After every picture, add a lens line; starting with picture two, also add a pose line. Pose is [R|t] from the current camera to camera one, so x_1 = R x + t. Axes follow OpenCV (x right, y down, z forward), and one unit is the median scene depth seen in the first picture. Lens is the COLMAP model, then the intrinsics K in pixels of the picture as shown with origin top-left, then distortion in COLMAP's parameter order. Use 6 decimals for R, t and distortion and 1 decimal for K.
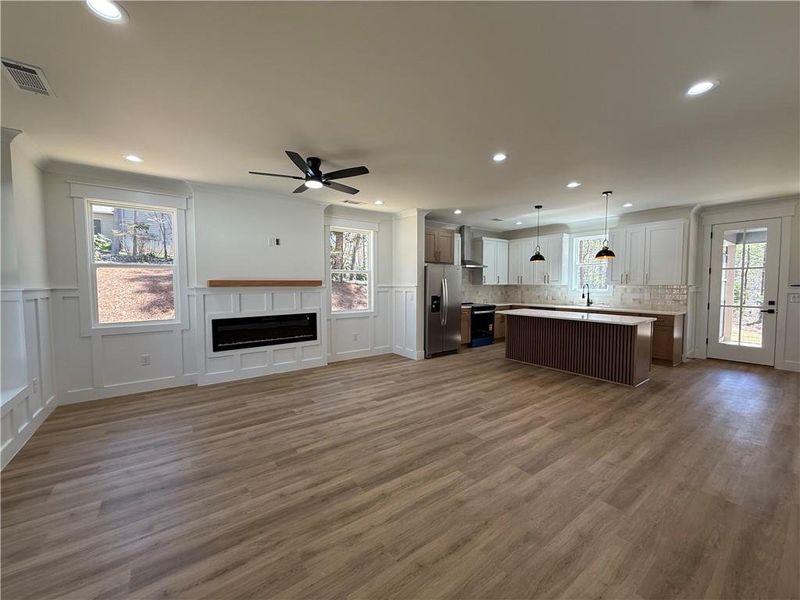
lens RADIAL K [[319.2, 0, 398.1], [0, 319.2, 299.6], [0, 0, 1]] dist [-0.000005, 0.000157]
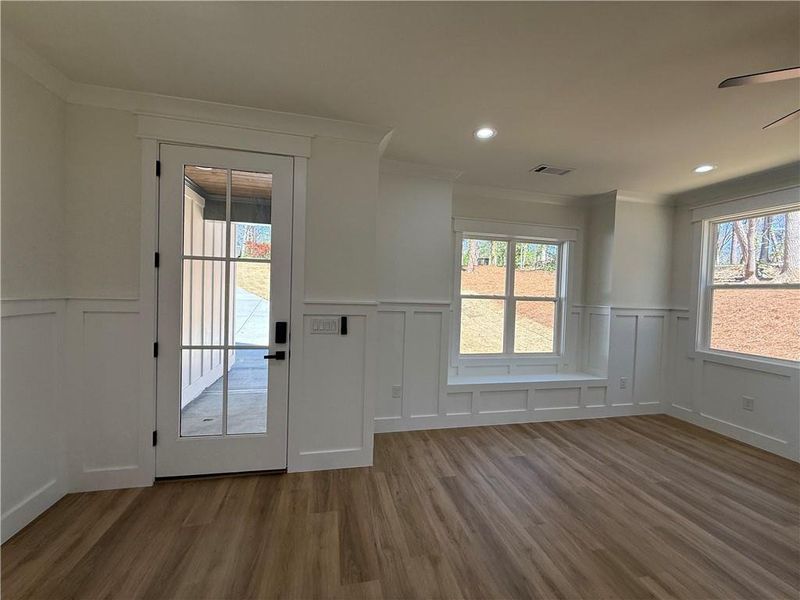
lens RADIAL K [[319.2, 0, 398.1], [0, 319.2, 299.6], [0, 0, 1]] dist [-0.000005, 0.000157]
pose [[-0.404954, 0.008723, -0.914295, 0.393672], [-0.077263, 0.996051, 0.043724, -0.049358], [0.911067, 0.088348, -0.402681, 0.678586]]
